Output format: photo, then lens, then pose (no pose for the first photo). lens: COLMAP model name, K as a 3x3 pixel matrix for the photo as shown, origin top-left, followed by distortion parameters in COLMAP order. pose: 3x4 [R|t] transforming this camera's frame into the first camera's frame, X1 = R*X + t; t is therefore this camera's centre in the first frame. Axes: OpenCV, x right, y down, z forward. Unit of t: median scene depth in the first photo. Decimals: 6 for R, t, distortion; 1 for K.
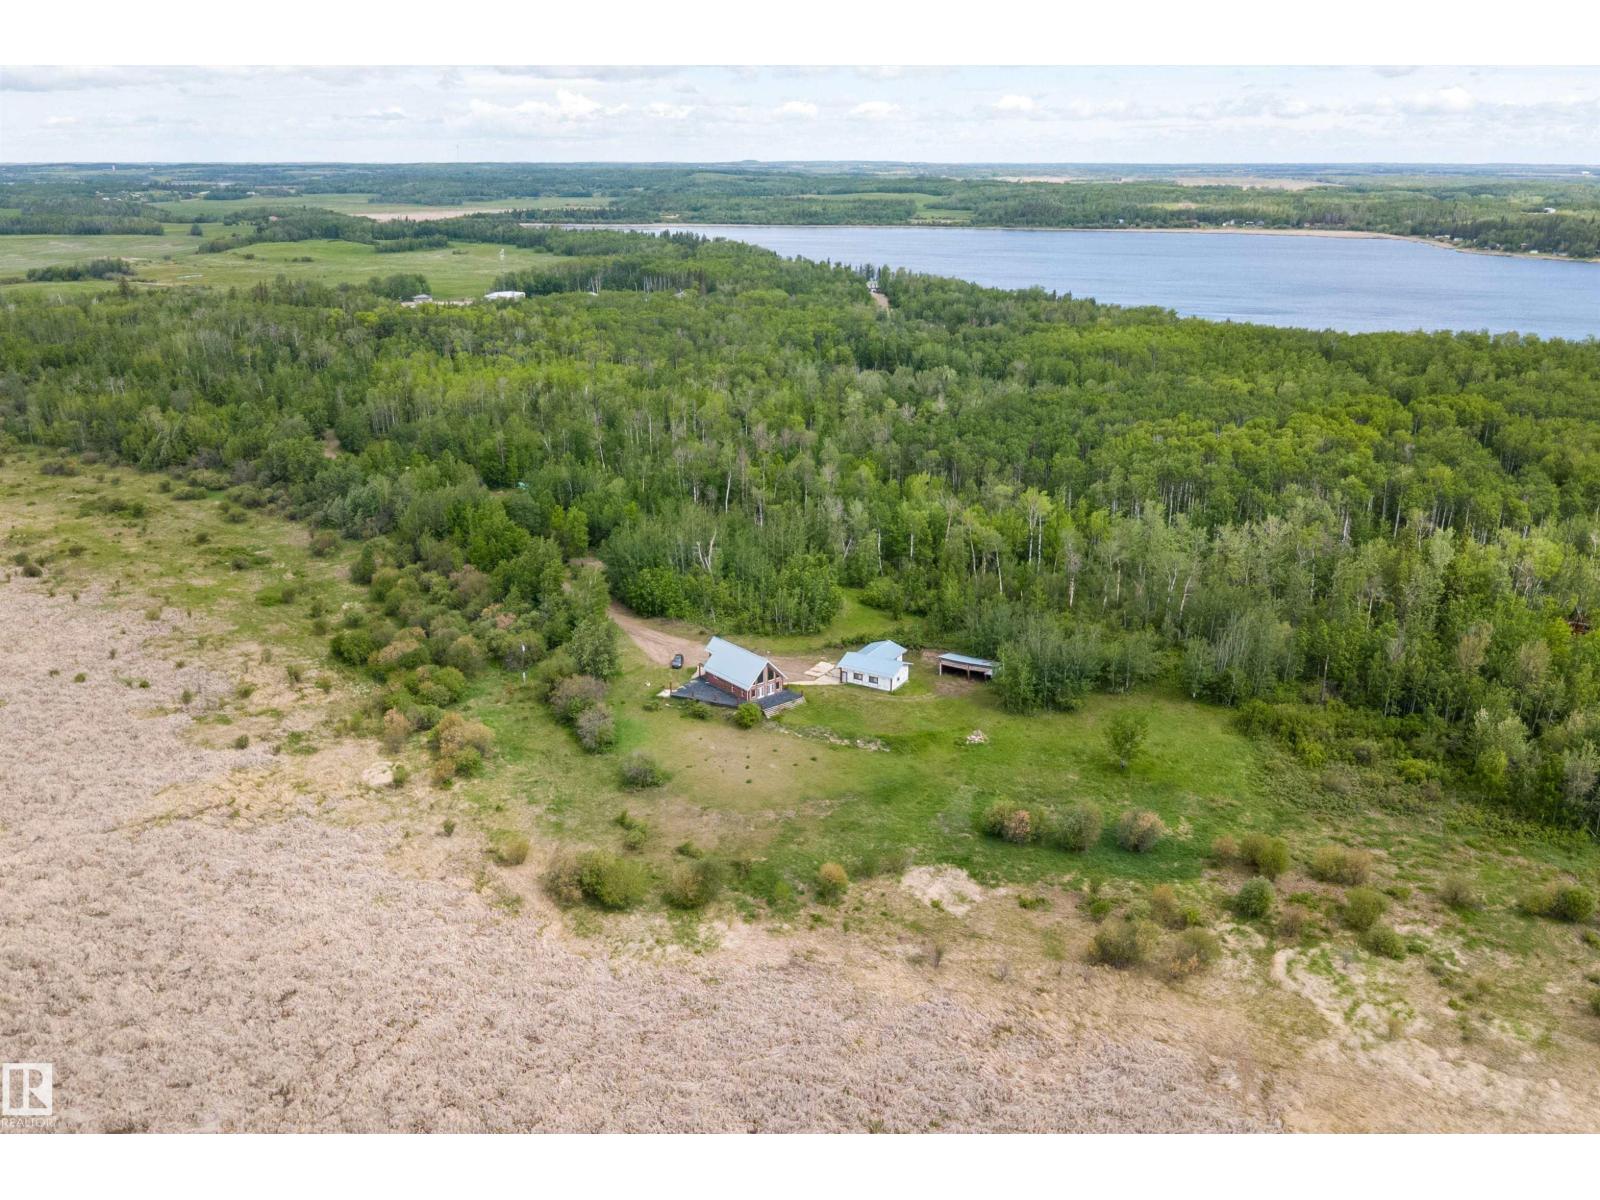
lens RADIAL K [[1469.6, 0, 807.2], [0, 1469.6, 598.4], [0, 0, 1]] dist [0.025980, -0.030037]
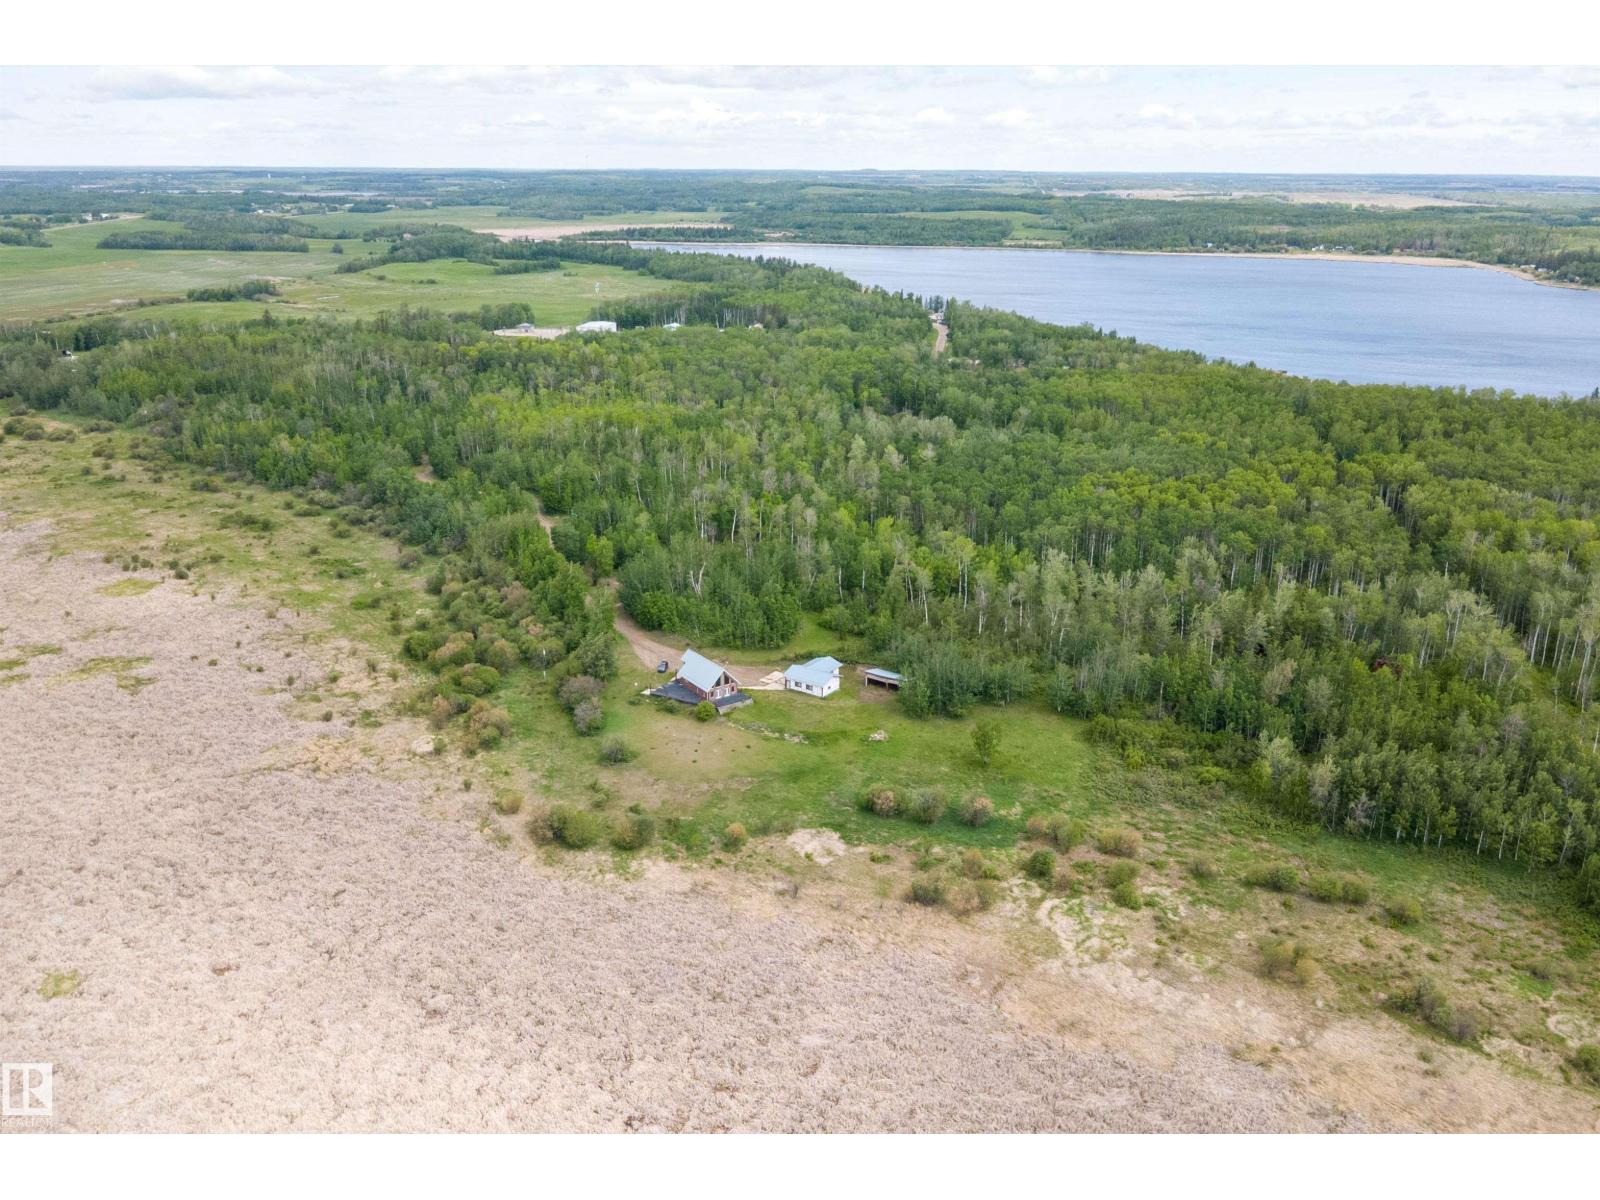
lens RADIAL K [[1518.1, 0, 800.0], [0, 1518.1, 600.0], [0, 0, 1]] dist [0.017242, 0.004028]
pose [[0.994521, 0.032345, -0.099404, 0.169535], [-0.031911, 0.999473, 0.005959, -0.028302], [0.099544, -0.002754, 0.995029, -0.313054]]
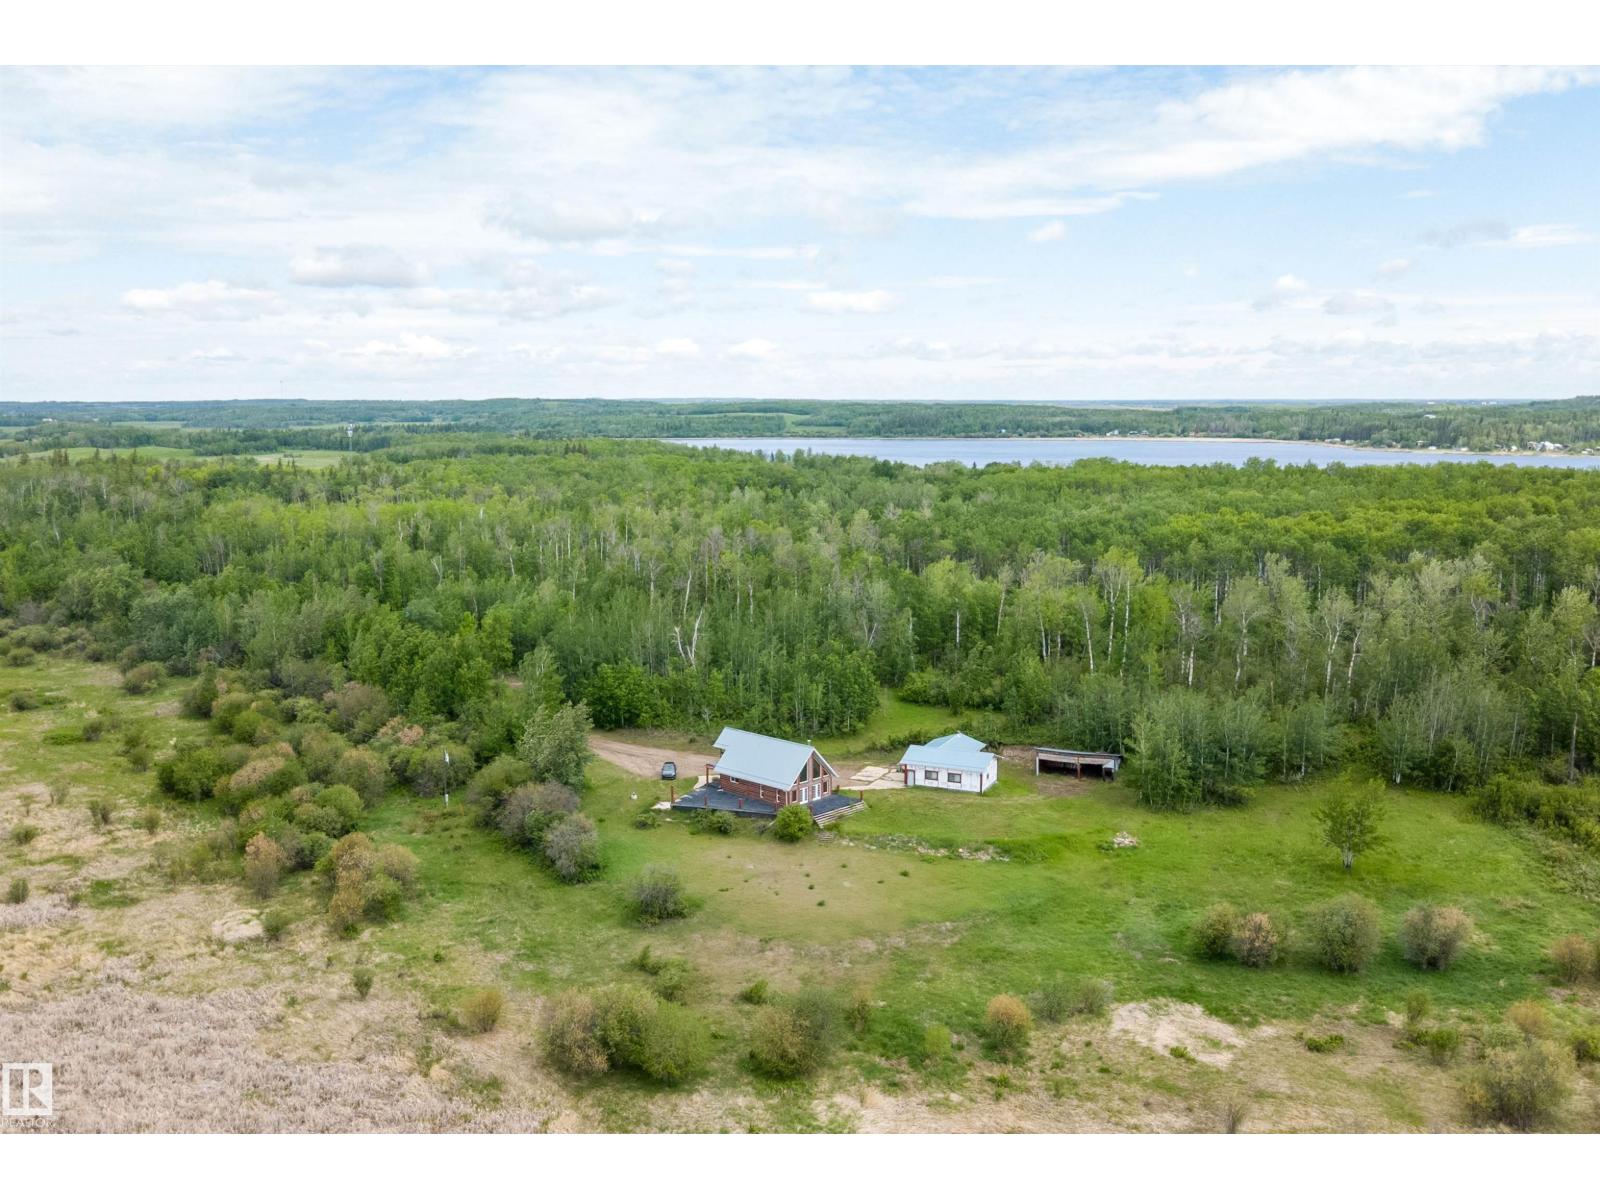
lens RADIAL K [[1518.1, 0, 800.0], [0, 1518.1, 600.0], [0, 0, 1]] dist [0.017242, 0.004028]
pose [[0.993743, -0.016964, 0.110393, -0.112280], [0.037103, 0.982408, -0.183025, 0.105541], [-0.105346, 0.185976, 0.976891, 0.281777]]
